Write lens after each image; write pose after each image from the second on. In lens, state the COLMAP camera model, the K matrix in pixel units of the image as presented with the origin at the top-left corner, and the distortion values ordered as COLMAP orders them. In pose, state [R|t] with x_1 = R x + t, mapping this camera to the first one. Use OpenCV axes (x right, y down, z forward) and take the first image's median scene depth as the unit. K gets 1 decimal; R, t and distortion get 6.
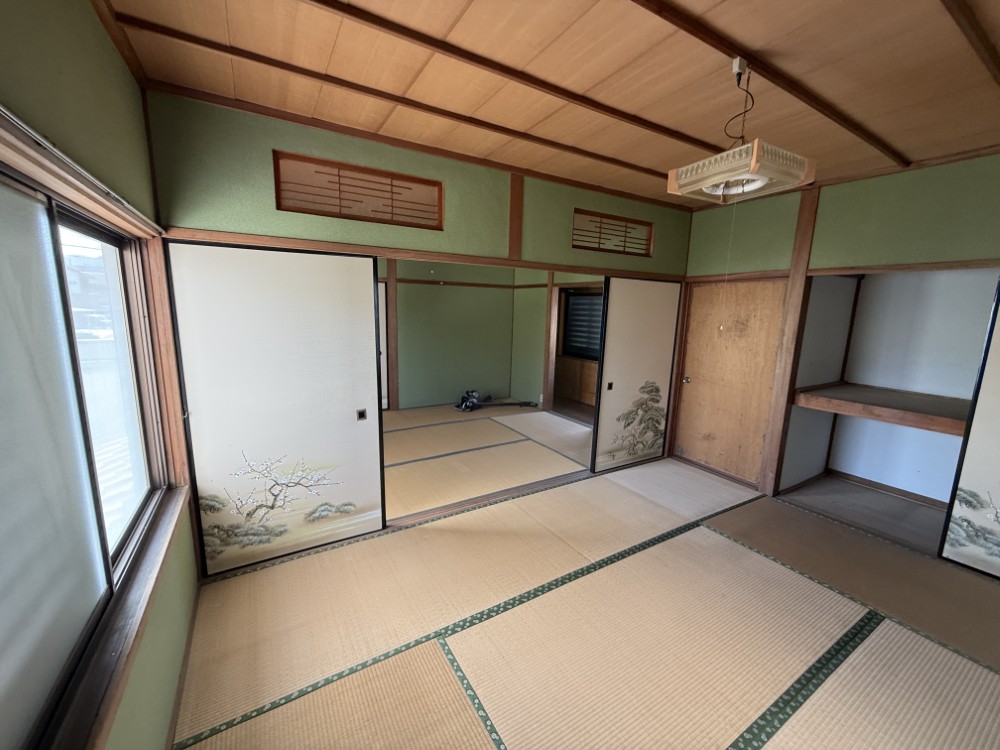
lens RADIAL K [[405.7, 0, 500.0], [0, 405.7, 375.0], [0, 0, 1]] dist [0.001068, 0.000019]
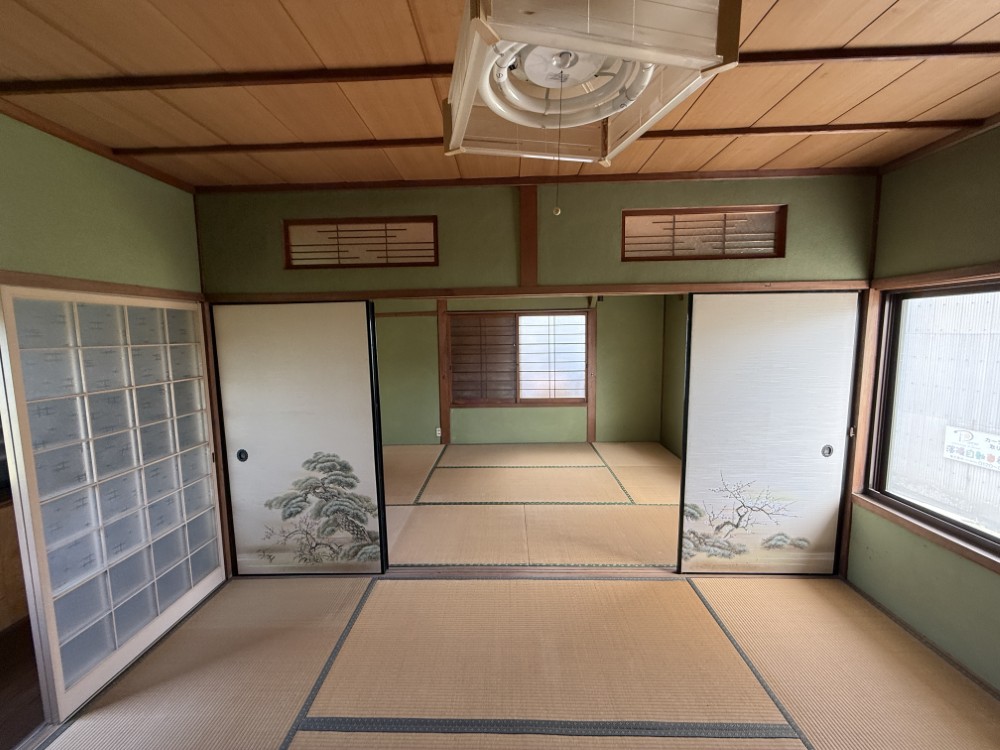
lens RADIAL K [[405.7, 0, 500.0], [0, 405.7, 375.0], [0, 0, 1]] dist [0.001068, 0.000019]
pose [[0.848716, -0.003388, -0.528838, 0.968573], [-0.041104, 0.996532, -0.072351, -0.075216], [0.527249, 0.083143, 0.845633, 0.590857]]
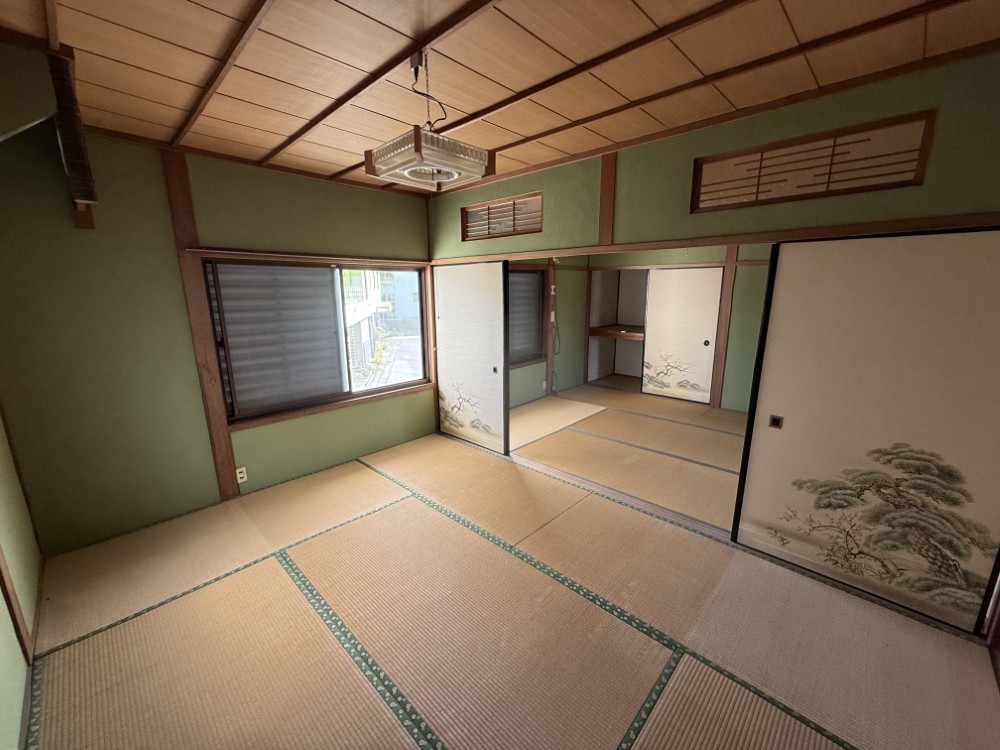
lens RADIAL K [[387.4, 0, 501.5], [0, 387.4, 378.0], [0, 0, 1]] dist [0.001076, 0.000088]
pose [[0.270895, 0.181267, -0.945388, 0.662399], [-0.162373, 0.976642, 0.140733, -0.049768], [0.948816, 0.115382, 0.294000, 0.399234]]
